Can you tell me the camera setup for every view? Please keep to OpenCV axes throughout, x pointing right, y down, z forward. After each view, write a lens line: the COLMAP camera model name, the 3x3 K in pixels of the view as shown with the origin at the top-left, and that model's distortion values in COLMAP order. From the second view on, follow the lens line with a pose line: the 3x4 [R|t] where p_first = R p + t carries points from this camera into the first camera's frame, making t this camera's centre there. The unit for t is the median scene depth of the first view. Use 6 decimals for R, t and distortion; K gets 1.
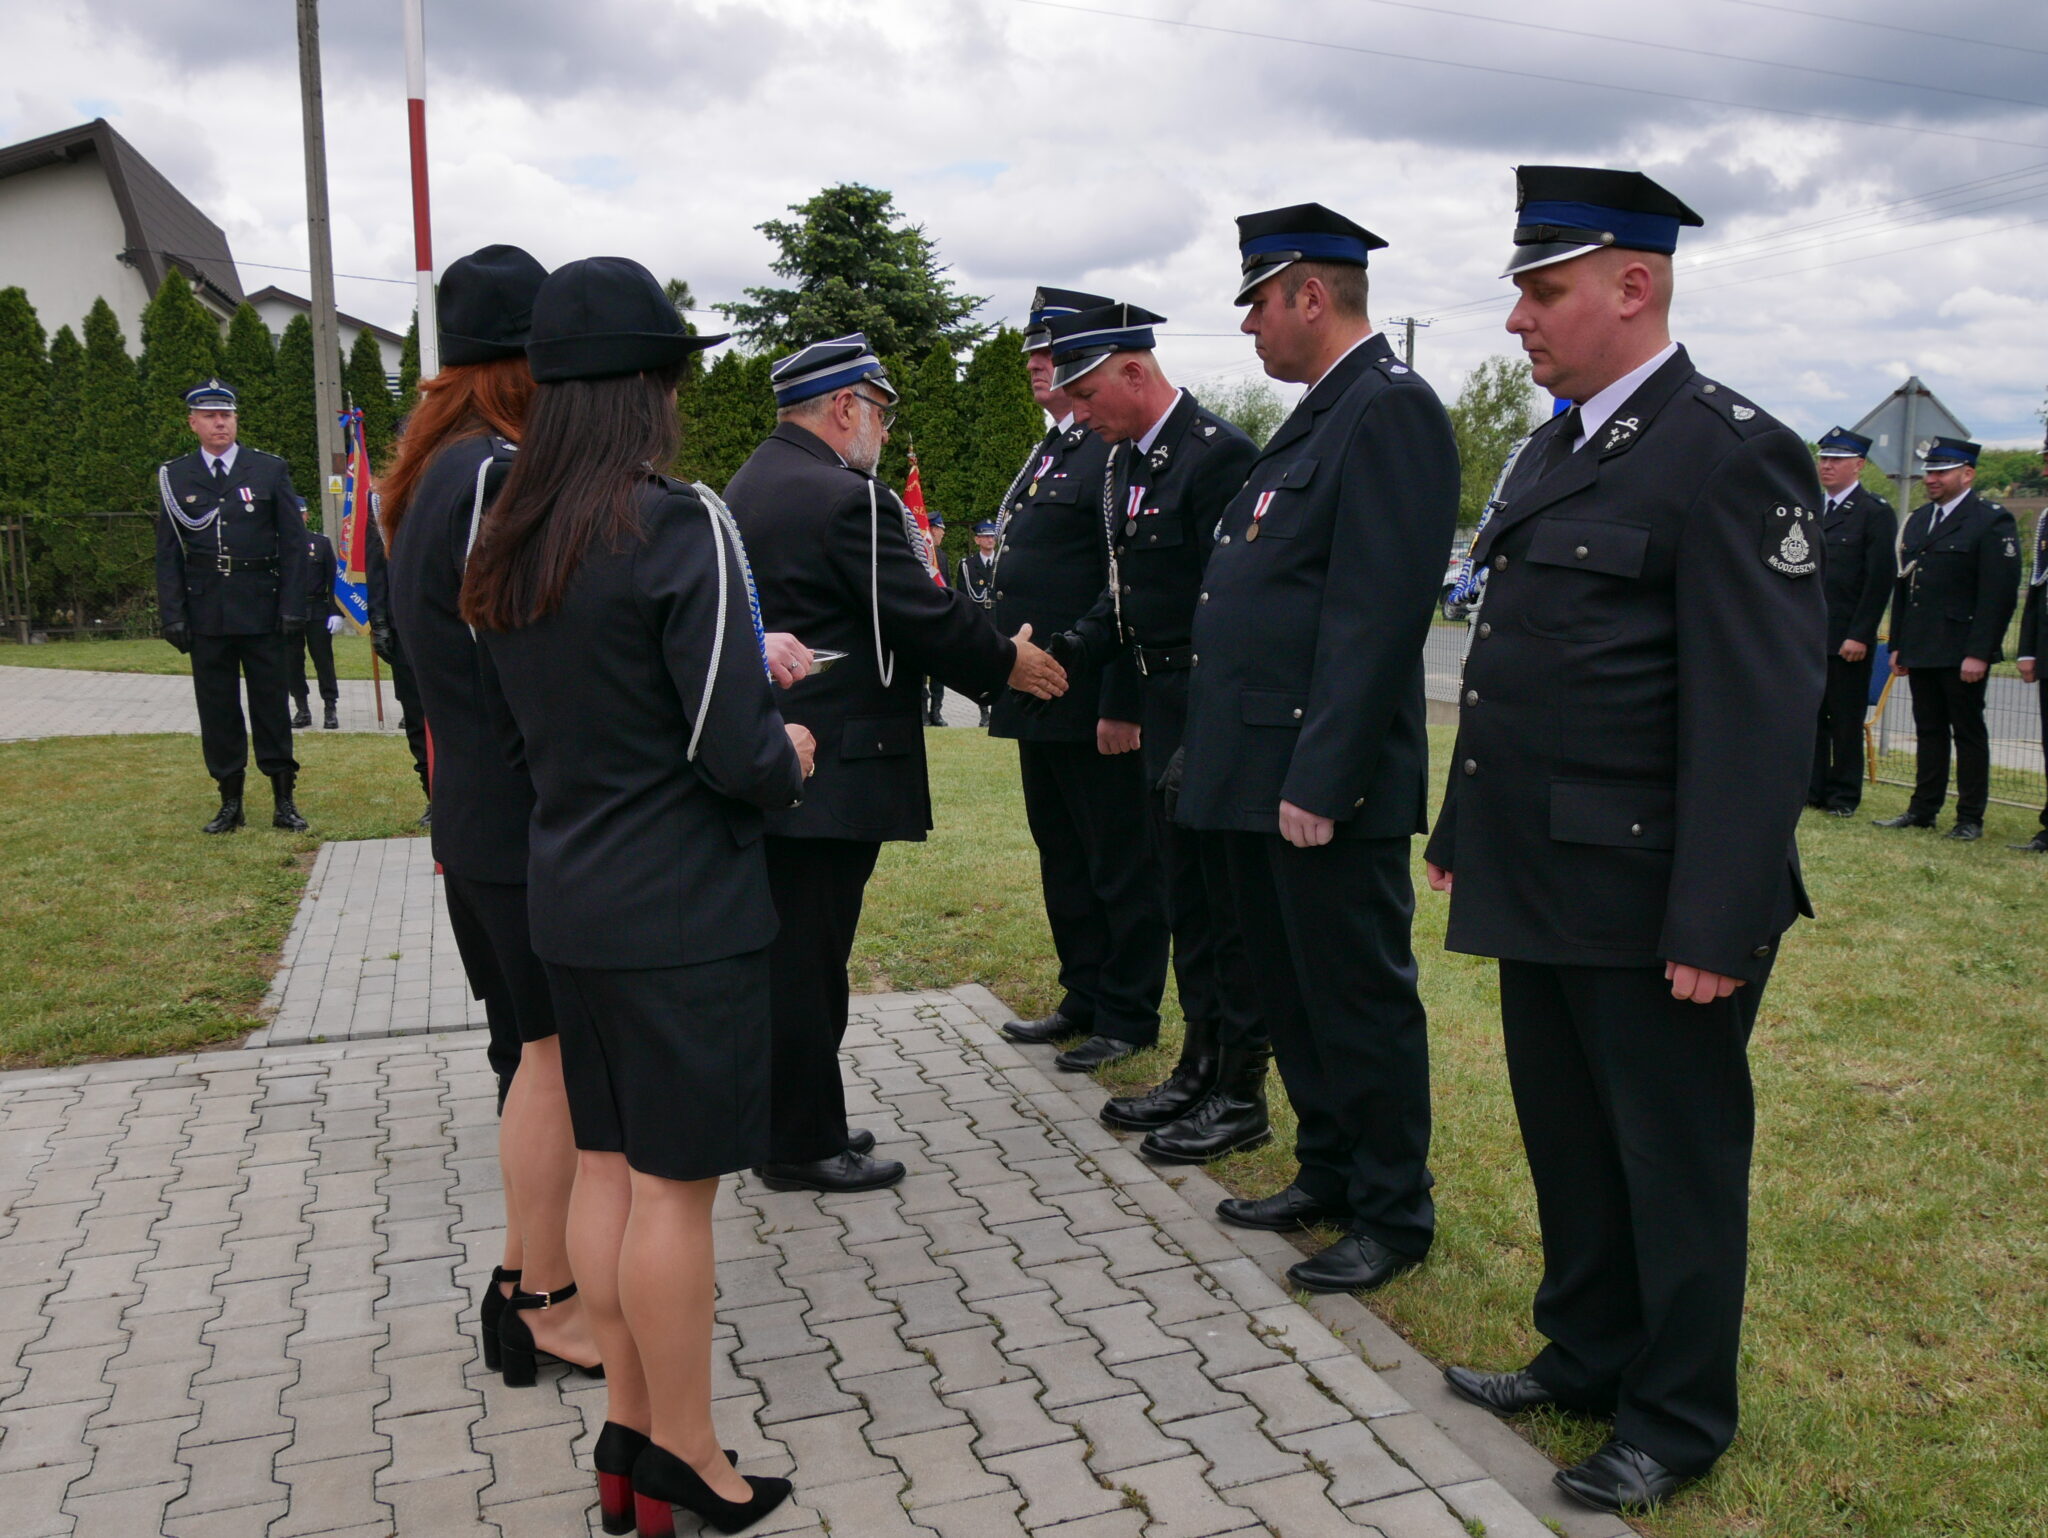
lens RADIAL K [[1830.7, 0, 1039.3], [0, 1830.7, 763.8], [0, 0, 1]] dist [-0.038789, 0.006697]
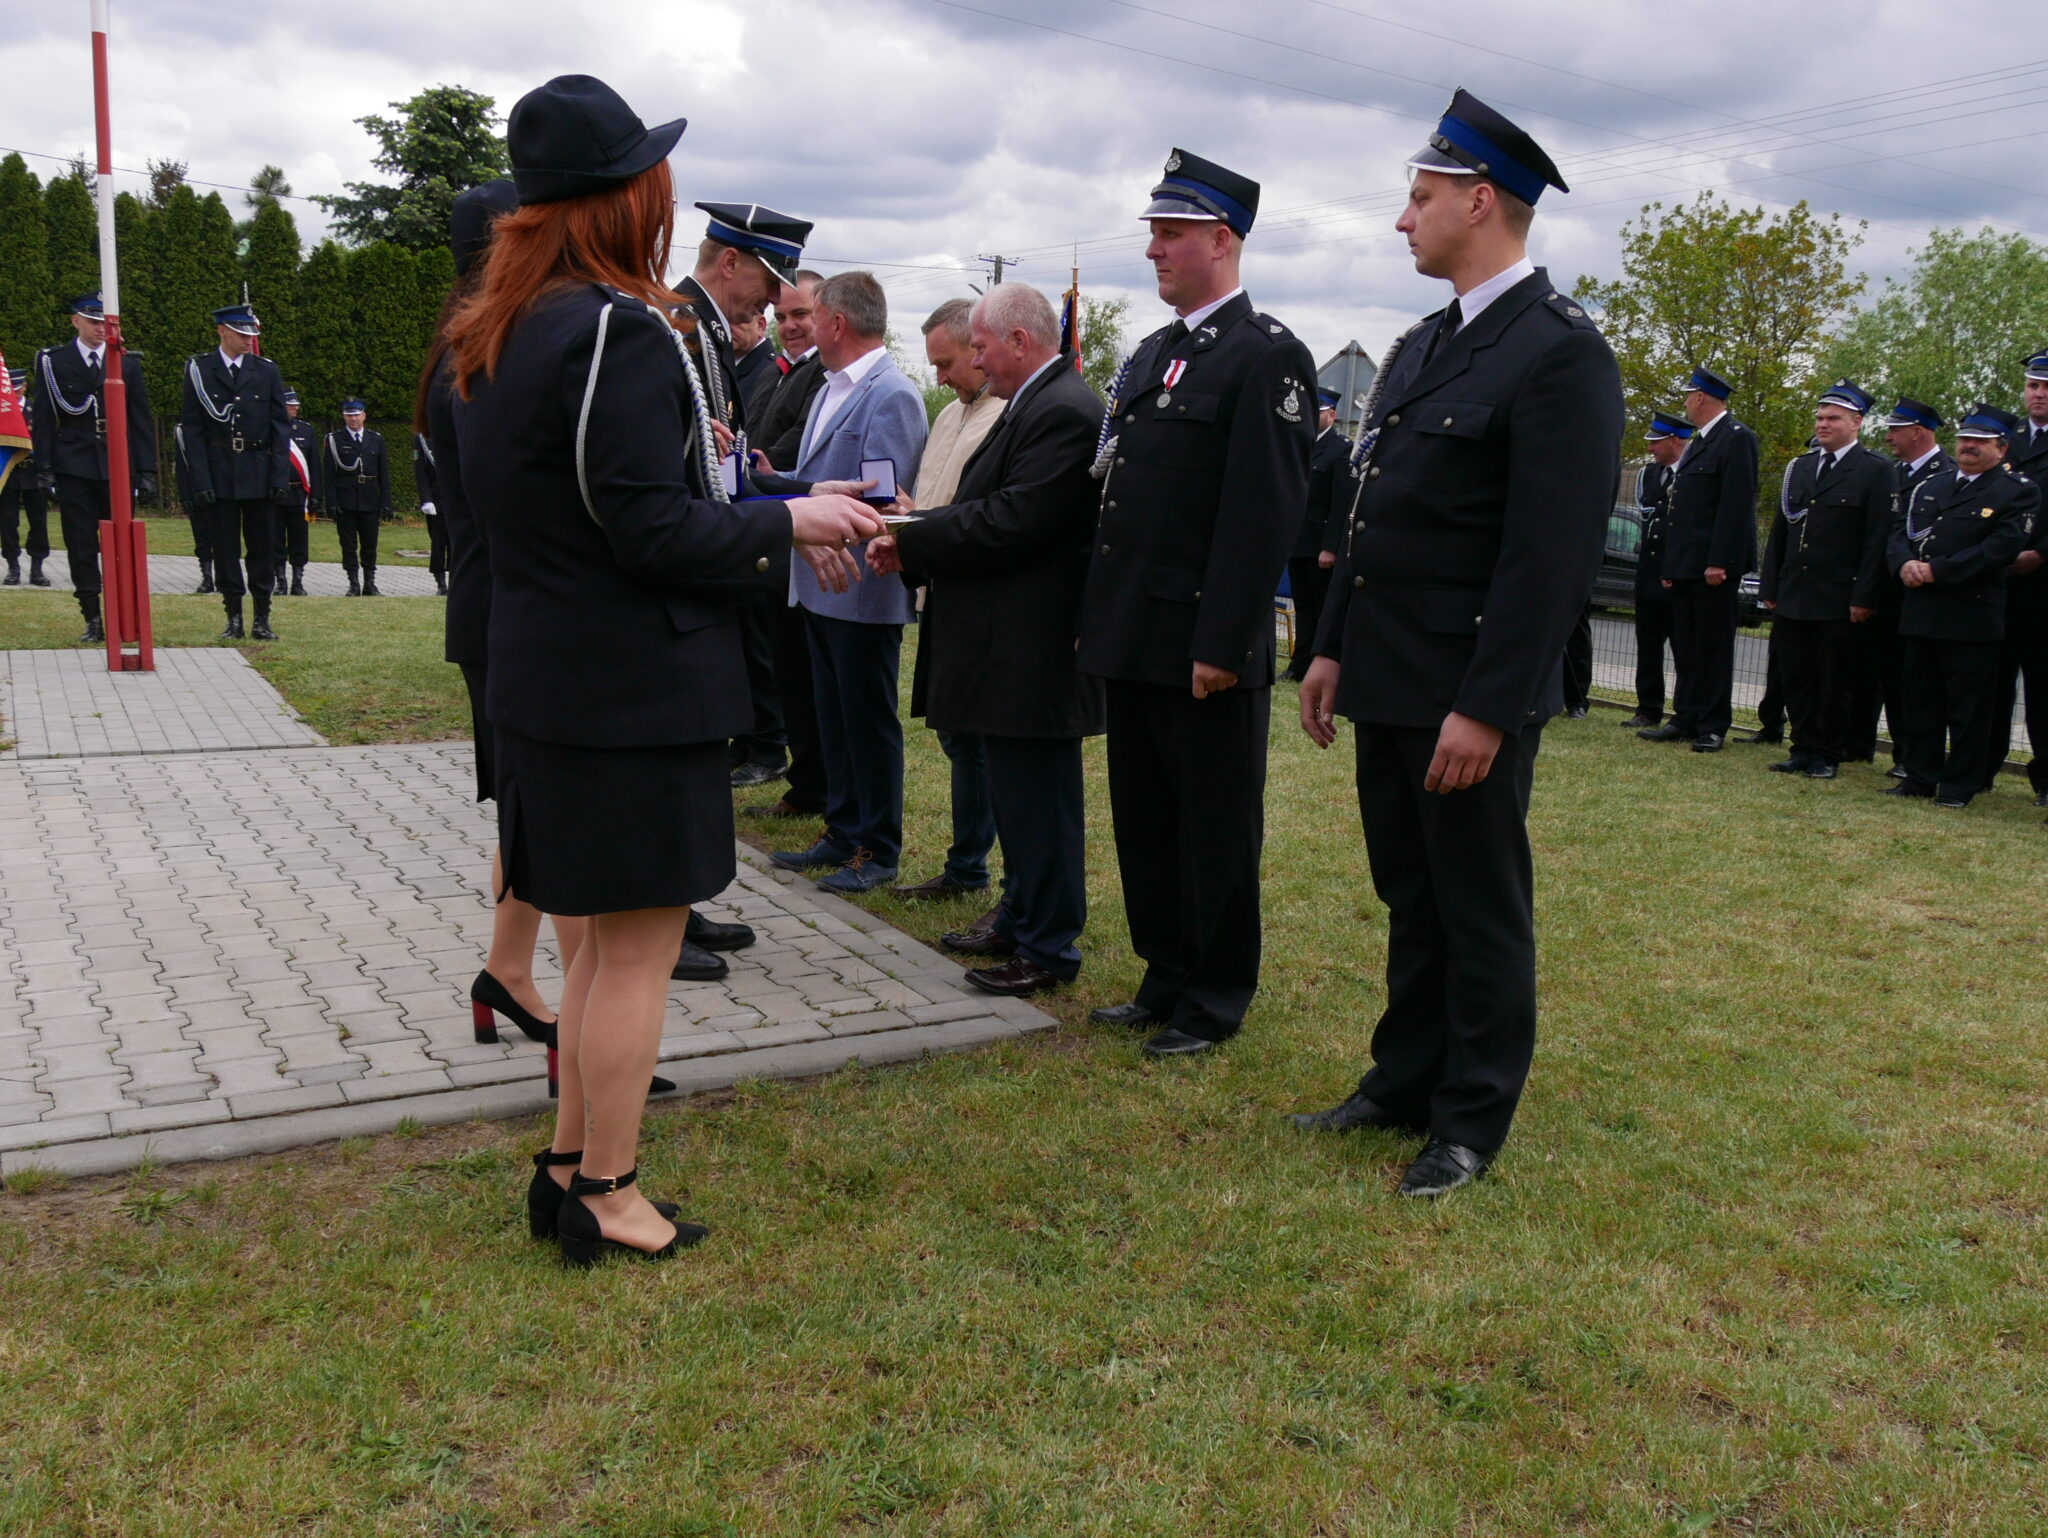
lens RADIAL K [[1857.0, 0, 1068.1], [0, 1857.0, 805.7], [0, 0, 1]] dist [-0.063580, 0.056774]
pose [[0.974524, 0.011141, 0.224007, 0.018238], [-0.024373, 0.998111, 0.056392, 0.050475], [-0.222956, -0.060415, 0.972955, -0.272023]]
